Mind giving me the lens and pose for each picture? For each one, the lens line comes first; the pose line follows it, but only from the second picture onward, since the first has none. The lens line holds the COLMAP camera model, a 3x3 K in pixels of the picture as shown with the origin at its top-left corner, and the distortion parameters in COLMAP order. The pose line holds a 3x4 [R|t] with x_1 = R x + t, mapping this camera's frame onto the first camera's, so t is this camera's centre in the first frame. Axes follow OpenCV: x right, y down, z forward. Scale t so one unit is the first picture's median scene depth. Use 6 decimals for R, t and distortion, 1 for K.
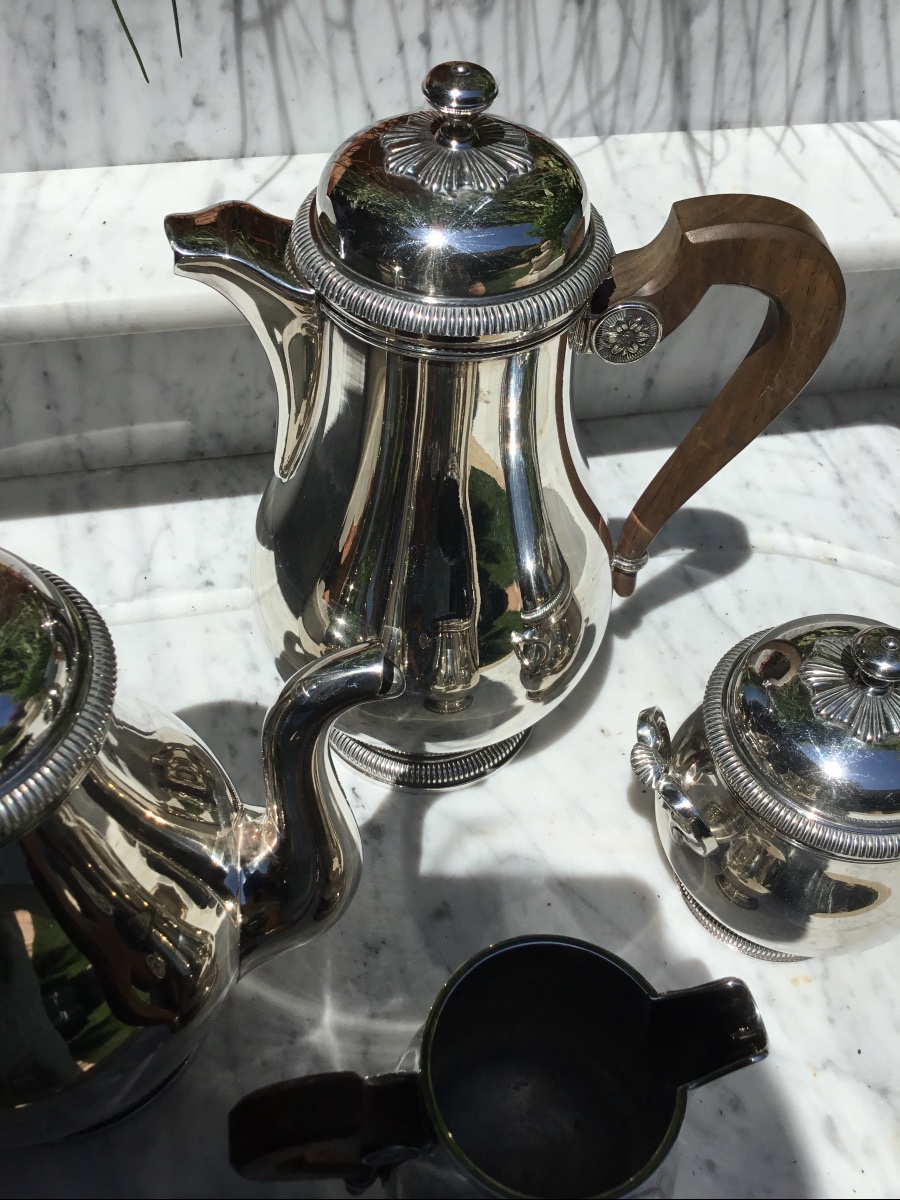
lens RADIAL K [[1106.8, 0, 450.0], [0, 1106.8, 600.0], [0, 0, 1]] dist [0.081521, -0.215709]
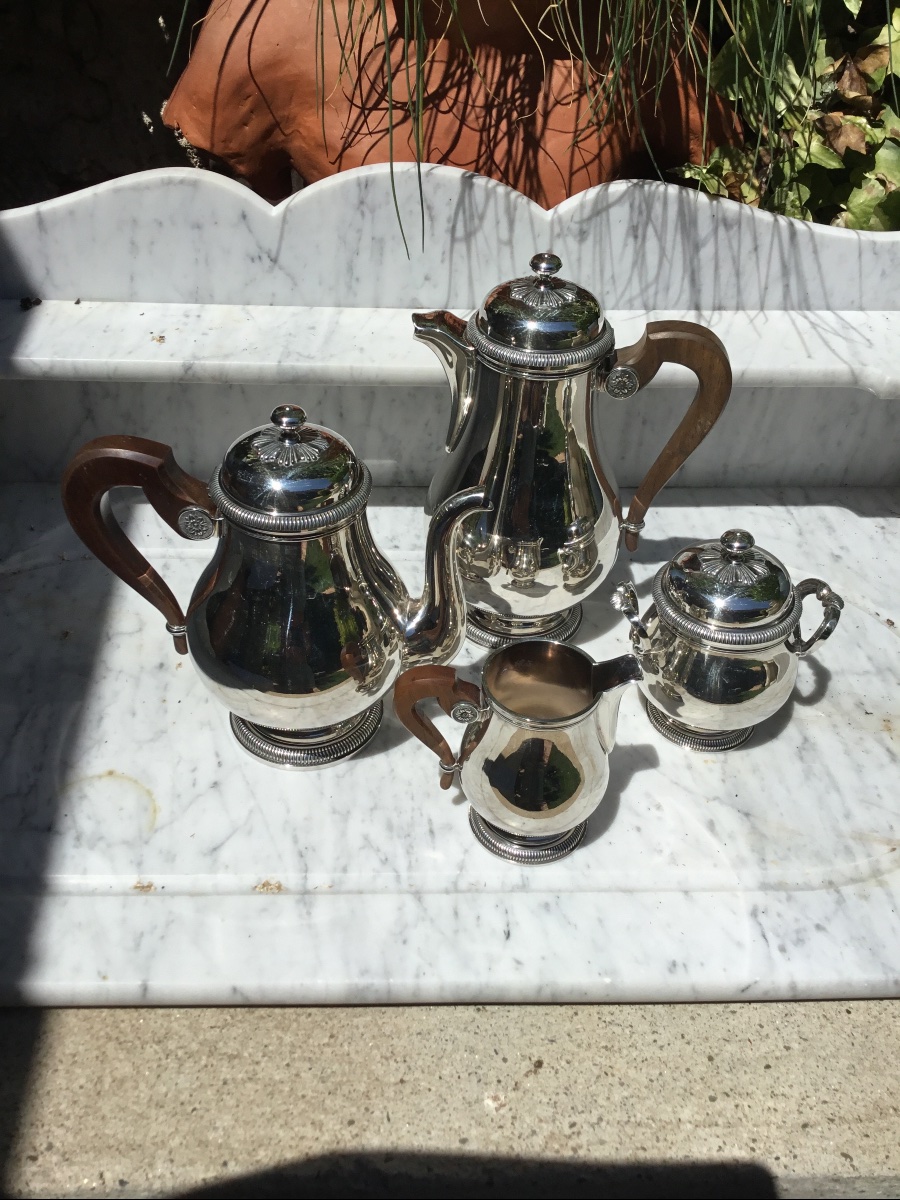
lens RADIAL K [[1106.8, 0, 450.0], [0, 1106.8, 600.0], [0, 0, 1]] dist [0.081521, -0.215709]
pose [[0.985727, 0.089956, -0.142304, 0.131294], [-0.115062, 0.977023, -0.179409, 0.423354], [0.122895, 0.193222, 0.973428, -0.732452]]
